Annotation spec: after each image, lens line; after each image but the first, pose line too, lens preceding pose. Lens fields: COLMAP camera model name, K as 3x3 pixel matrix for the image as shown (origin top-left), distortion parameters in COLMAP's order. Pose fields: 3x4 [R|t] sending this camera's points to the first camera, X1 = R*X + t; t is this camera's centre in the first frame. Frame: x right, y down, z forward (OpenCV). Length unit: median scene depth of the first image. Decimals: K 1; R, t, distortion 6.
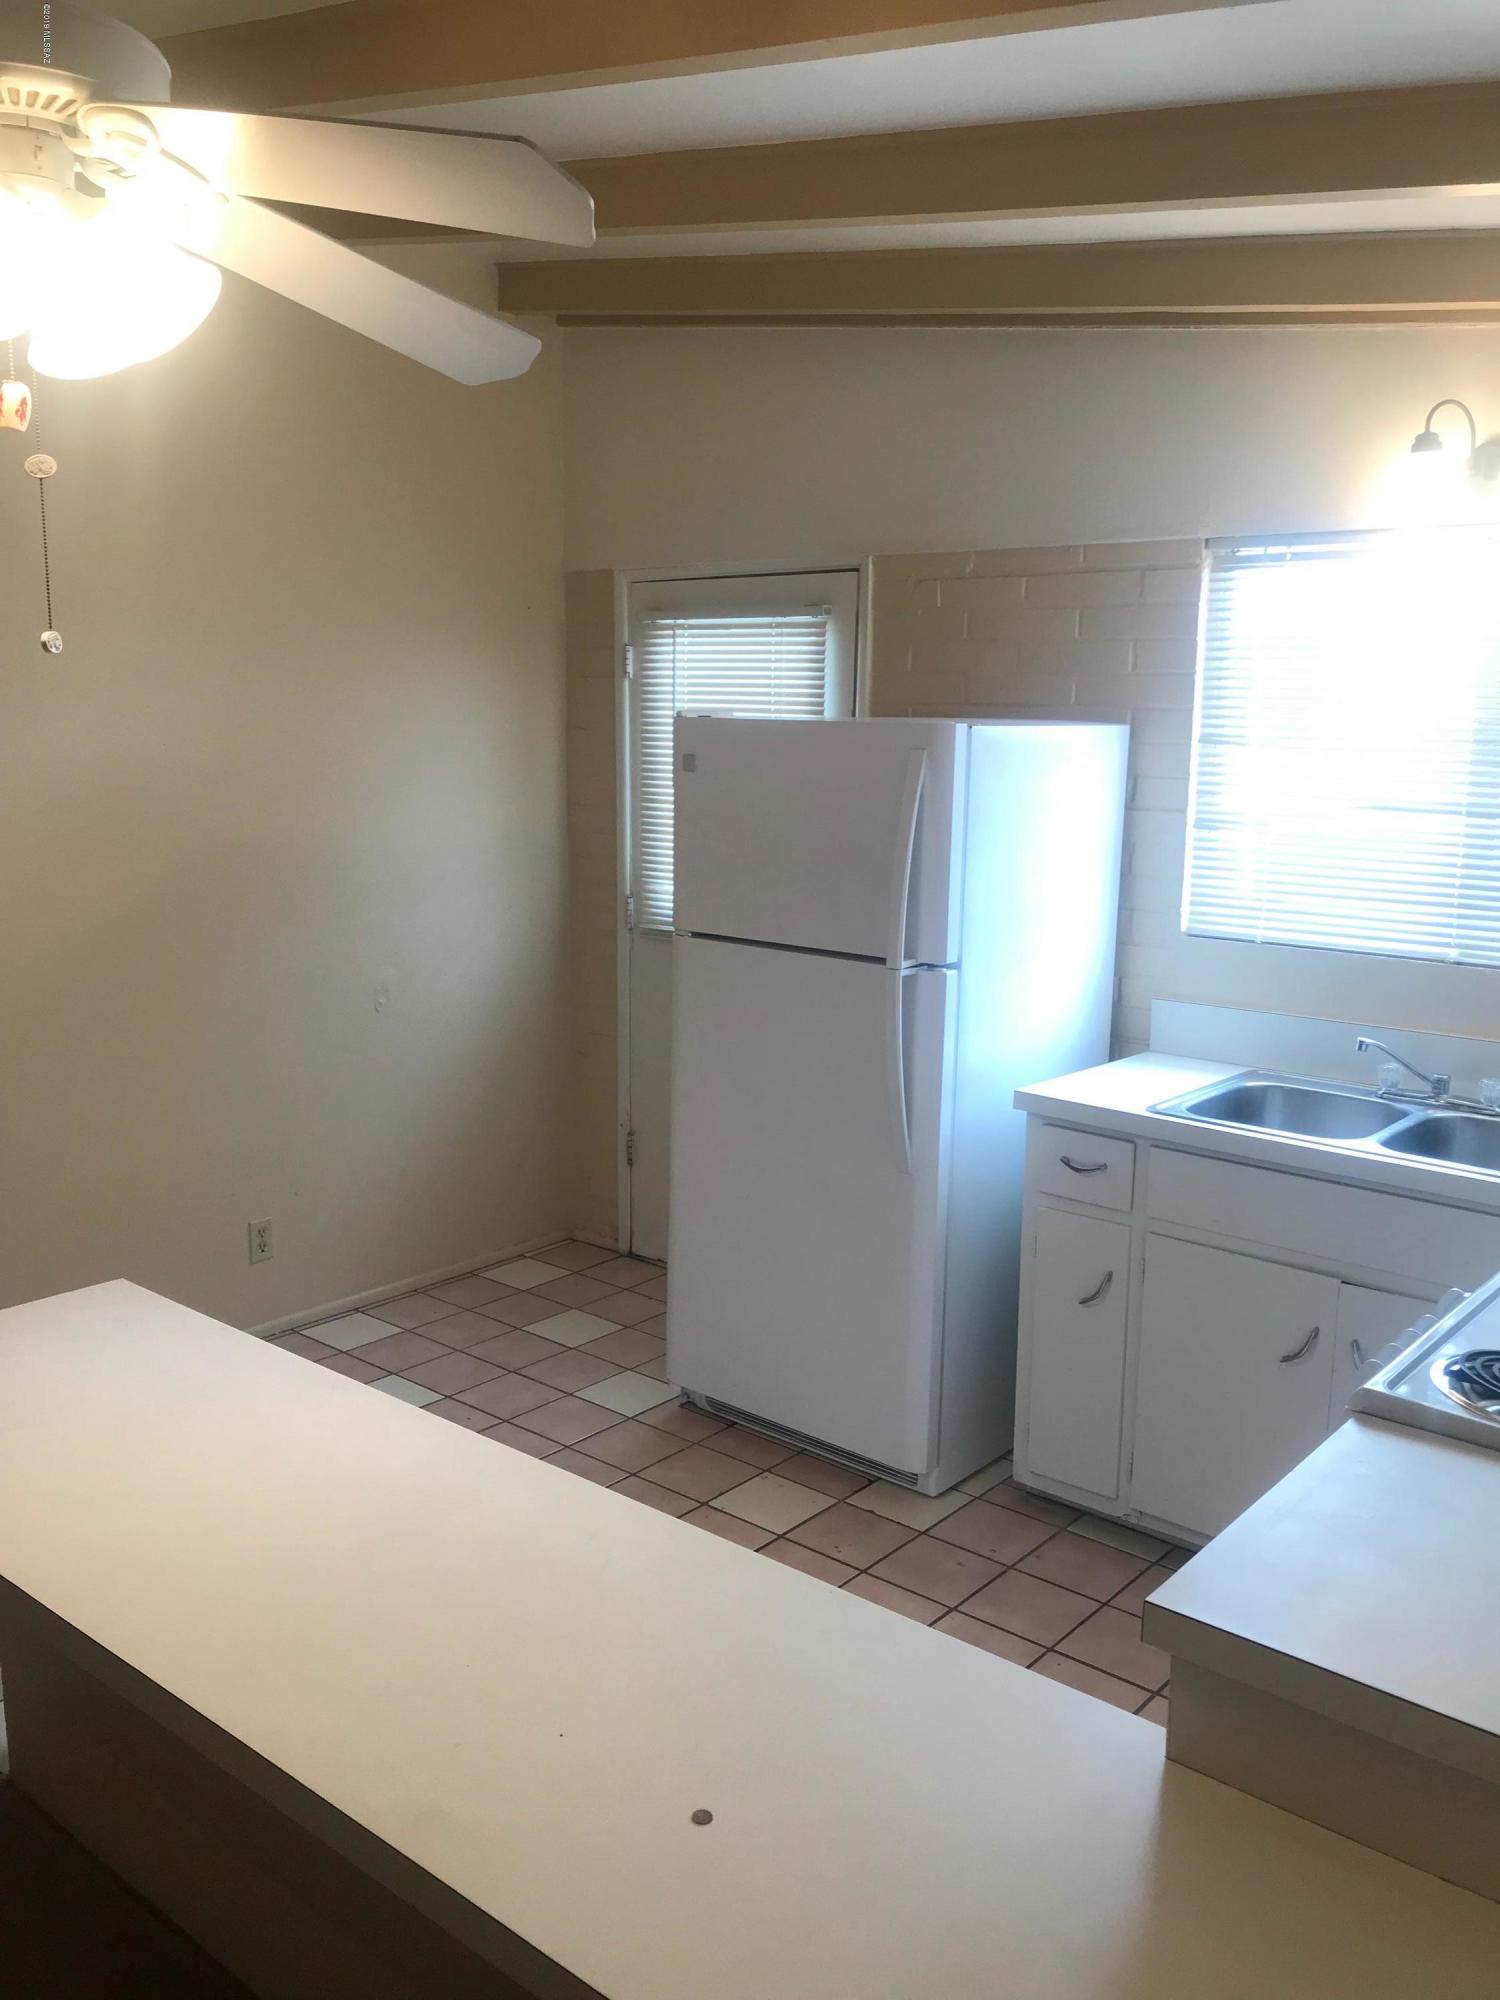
lens RADIAL K [[1647.0, 0, 752.4], [0, 1647.0, 999.3], [0, 0, 1]] dist [-0.013031, -0.005827]
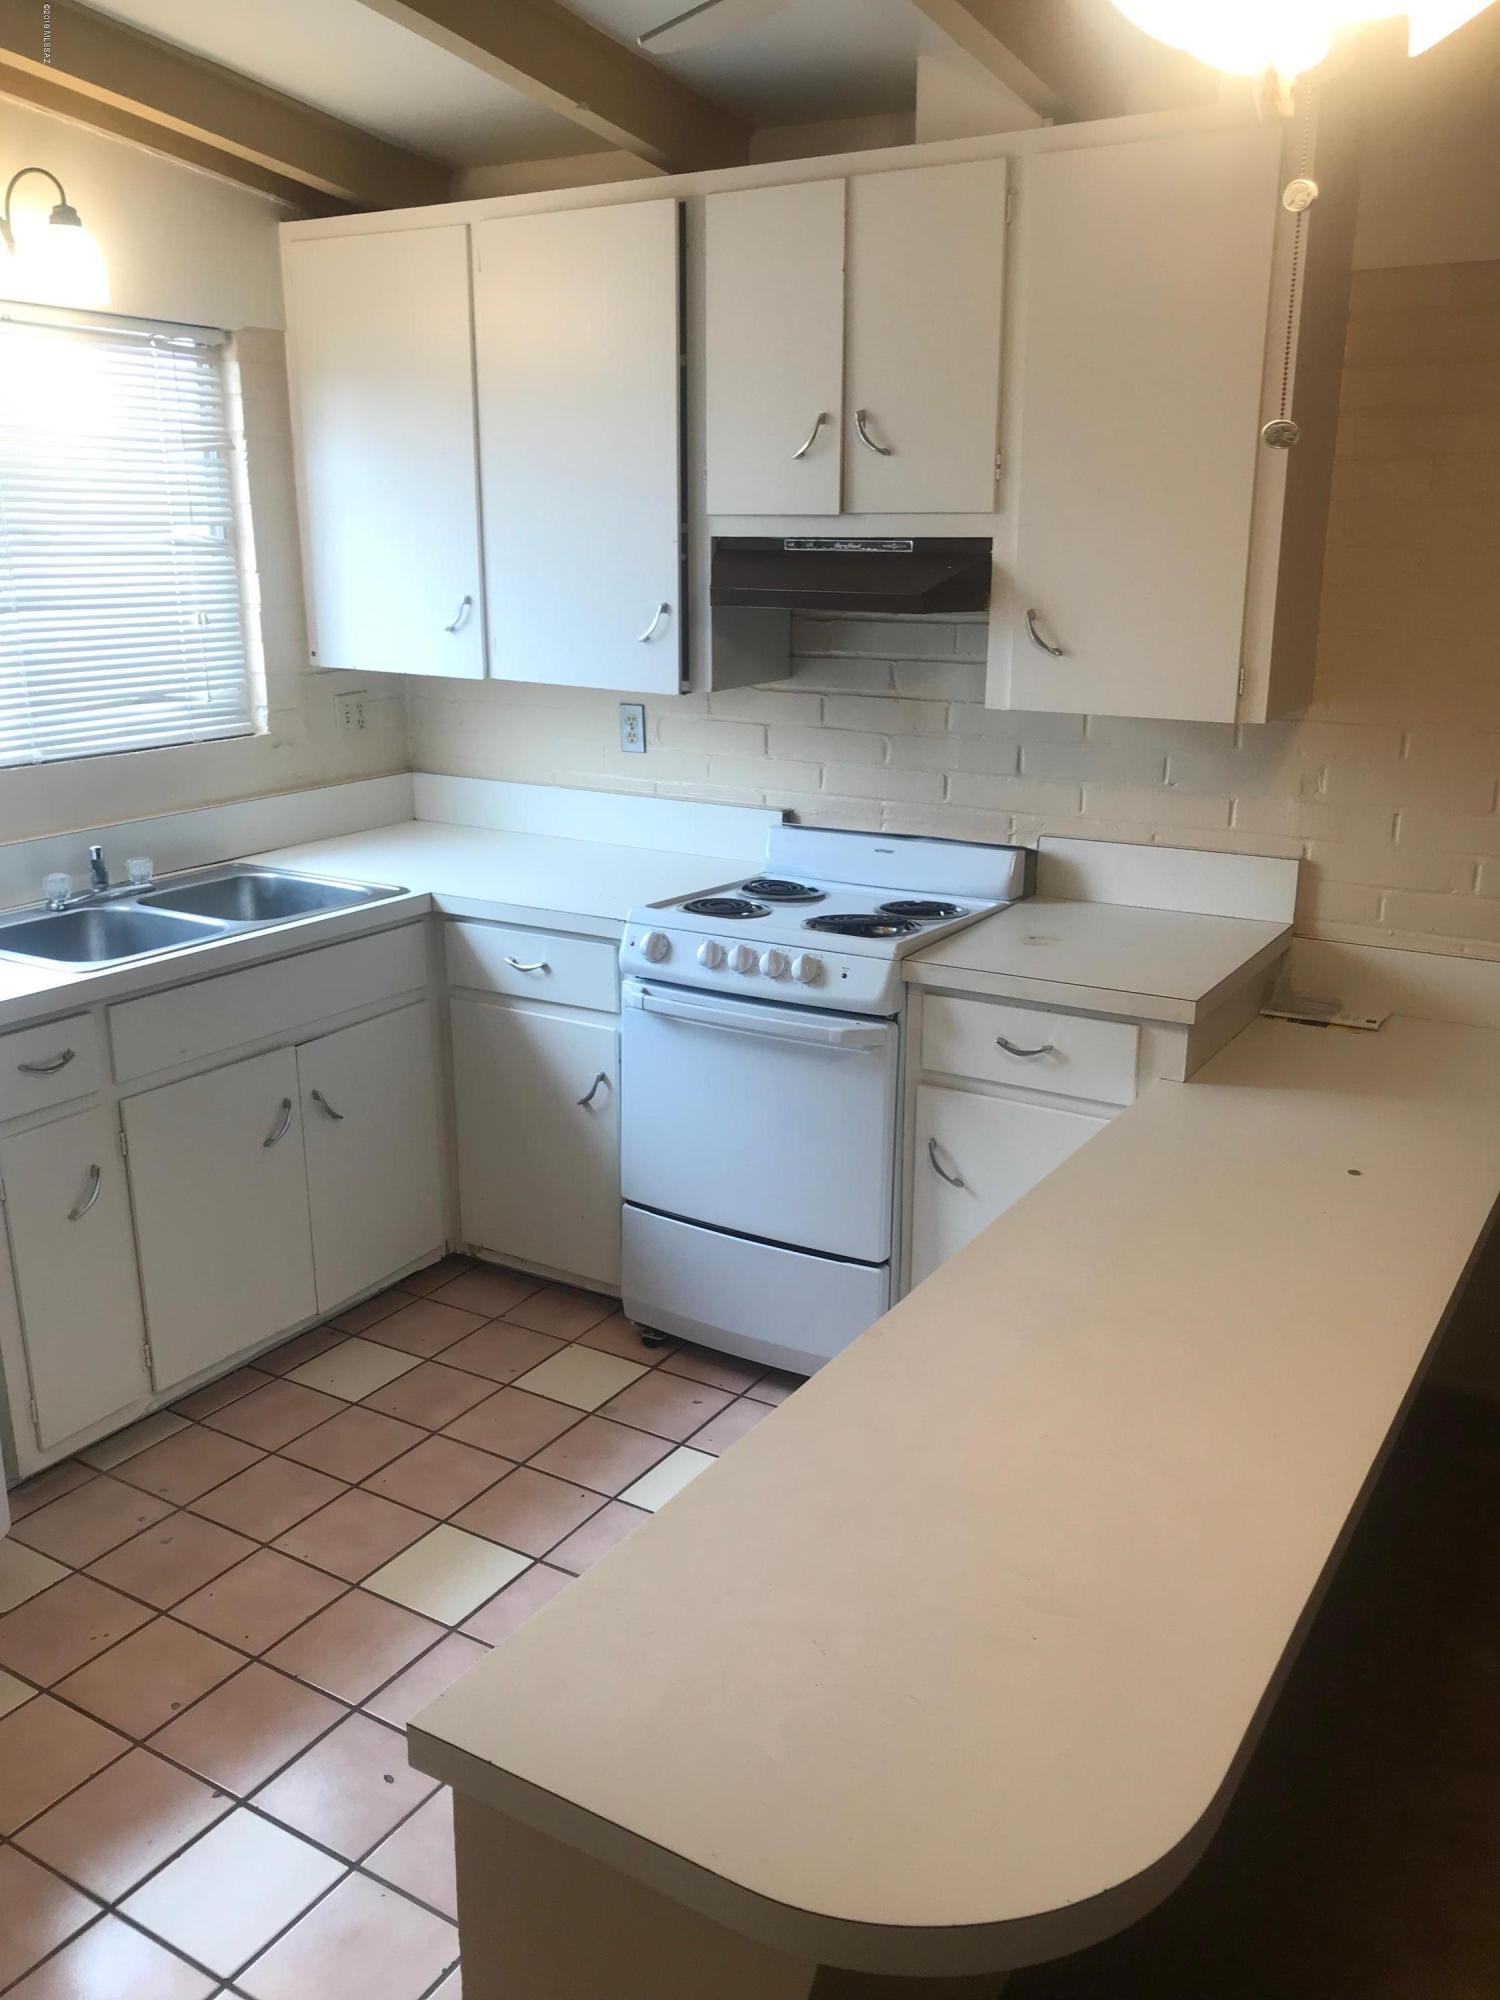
lens RADIAL K [[1647.0, 0, 751.7], [0, 1647.0, 1003.0], [0, 0, 1]] dist [-0.013031, -0.005827]
pose [[-0.133437, -0.296792, 0.945573, -0.663438], [0.163179, 0.934504, 0.316345, -0.141381], [-0.977531, 0.196510, -0.076267, 0.744720]]
